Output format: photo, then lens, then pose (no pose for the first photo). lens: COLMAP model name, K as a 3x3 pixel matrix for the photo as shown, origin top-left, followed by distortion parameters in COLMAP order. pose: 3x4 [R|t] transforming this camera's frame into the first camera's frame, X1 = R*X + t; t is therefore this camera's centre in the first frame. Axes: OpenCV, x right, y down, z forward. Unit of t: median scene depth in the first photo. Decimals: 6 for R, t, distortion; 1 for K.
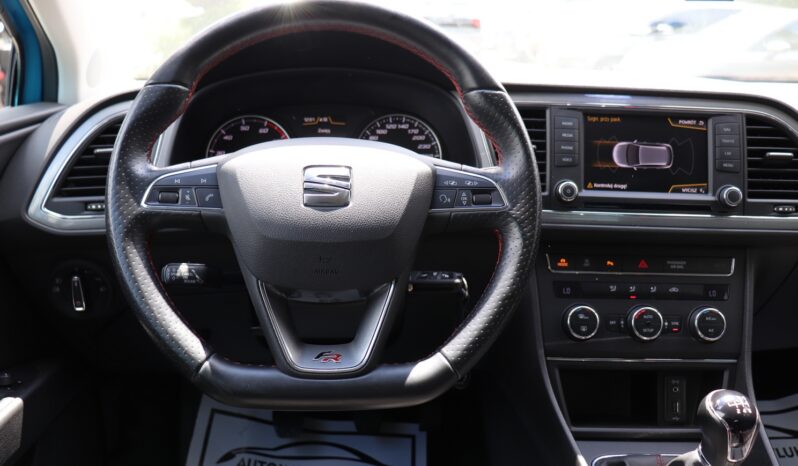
lens RADIAL K [[660.0, 0, 392.7], [0, 660.0, 226.8], [0, 0, 1]] dist [-0.162914, 0.128823]
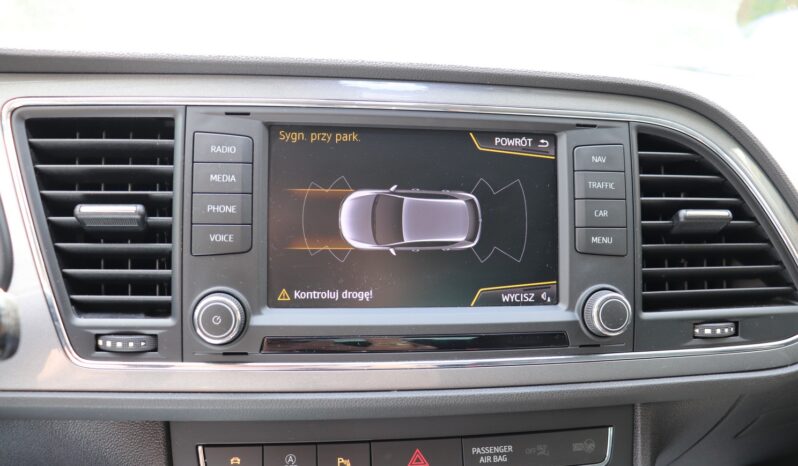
lens RADIAL K [[660.0, 0, 393.9], [0, 660.0, 226.4], [0, 0, 1]] dist [-0.162914, 0.128823]
pose [[0.983109, -0.021130, 0.181798, 0.300473], [0.018378, 0.999690, 0.016811, -0.115920], [-0.182097, -0.013186, 0.983192, 0.575984]]
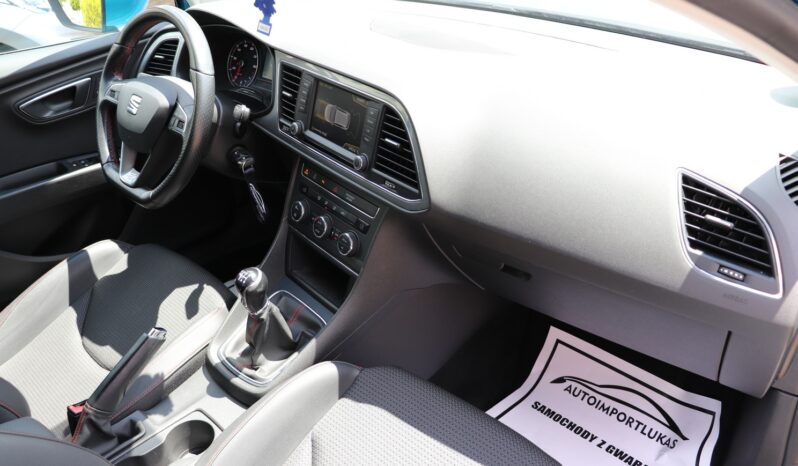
lens RADIAL K [[660.0, 0, 389.8], [0, 660.0, 238.8], [0, 0, 1]] dist [-0.162914, 0.128823]
pose [[0.651625, 0.363102, -0.665990, 1.542197], [-0.135707, 0.919627, 0.368606, -0.416353], [0.746303, -0.149813, 0.648527, 0.111728]]
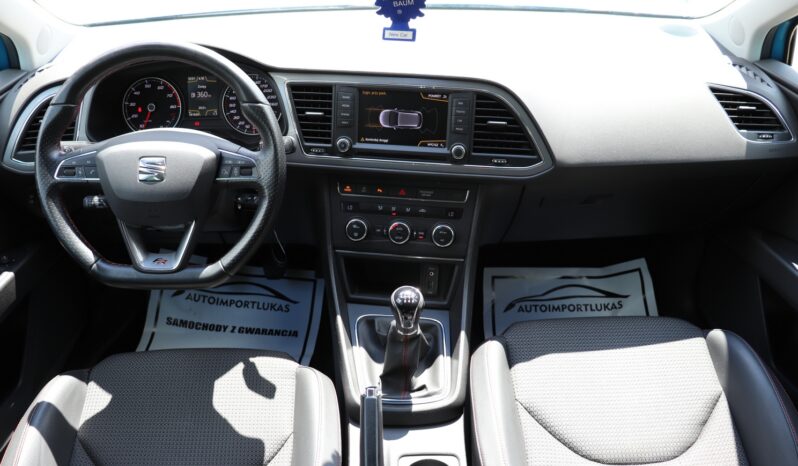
lens RADIAL K [[660.0, 0, 386.8], [0, 660.0, 231.7], [0, 0, 1]] dist [-0.162914, 0.128823]
pose [[0.996423, 0.033004, -0.077800, 0.484952], [-0.009206, 0.957502, 0.288280, -0.295134], [0.084008, -0.286532, 0.954380, -0.468807]]
